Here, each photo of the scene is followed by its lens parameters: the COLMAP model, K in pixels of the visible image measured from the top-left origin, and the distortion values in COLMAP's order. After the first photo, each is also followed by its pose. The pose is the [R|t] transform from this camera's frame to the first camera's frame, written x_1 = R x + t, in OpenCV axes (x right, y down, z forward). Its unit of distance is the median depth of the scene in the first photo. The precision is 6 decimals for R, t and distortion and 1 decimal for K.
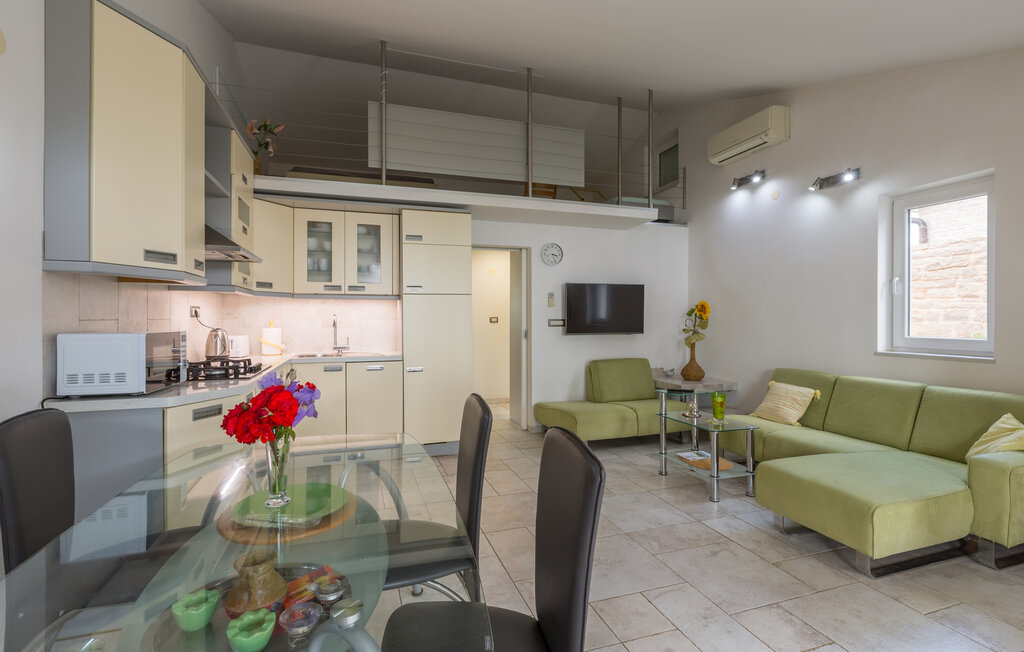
lens RADIAL K [[471.5, 0, 523.1], [0, 471.5, 313.9], [0, 0, 1]] dist [-0.004277, -0.000944]
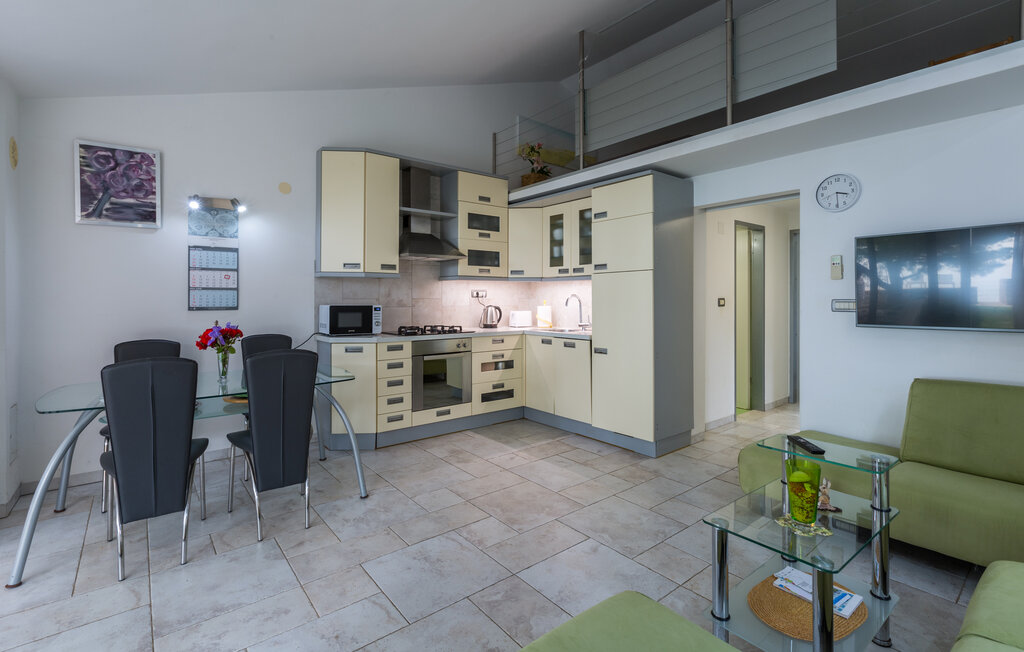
lens RADIAL K [[471.5, 0, 495.5], [0, 471.5, 301.3], [0, 0, 1]] dist [-0.004277, -0.000944]
pose [[0.304934, 0.007161, -0.952347, 0.644449], [0.009091, 0.999904, 0.010429, 0.003768], [0.952330, -0.011838, 0.304840, 0.501508]]
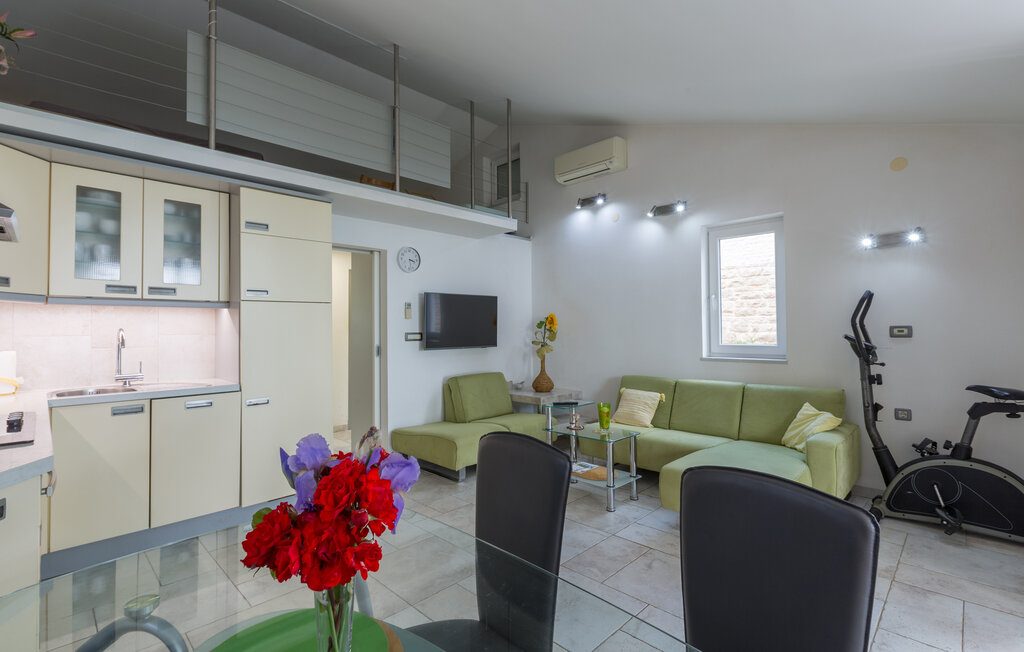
lens RADIAL K [[471.5, 0, 525.0], [0, 471.5, 317.9], [0, 0, 1]] dist [-0.004277, -0.000944]
pose [[0.897902, 0.004027, 0.440178, -0.169558], [0.004359, 0.999828, -0.018039, 0.000505], [-0.440175, 0.018116, 0.897729, 0.134899]]
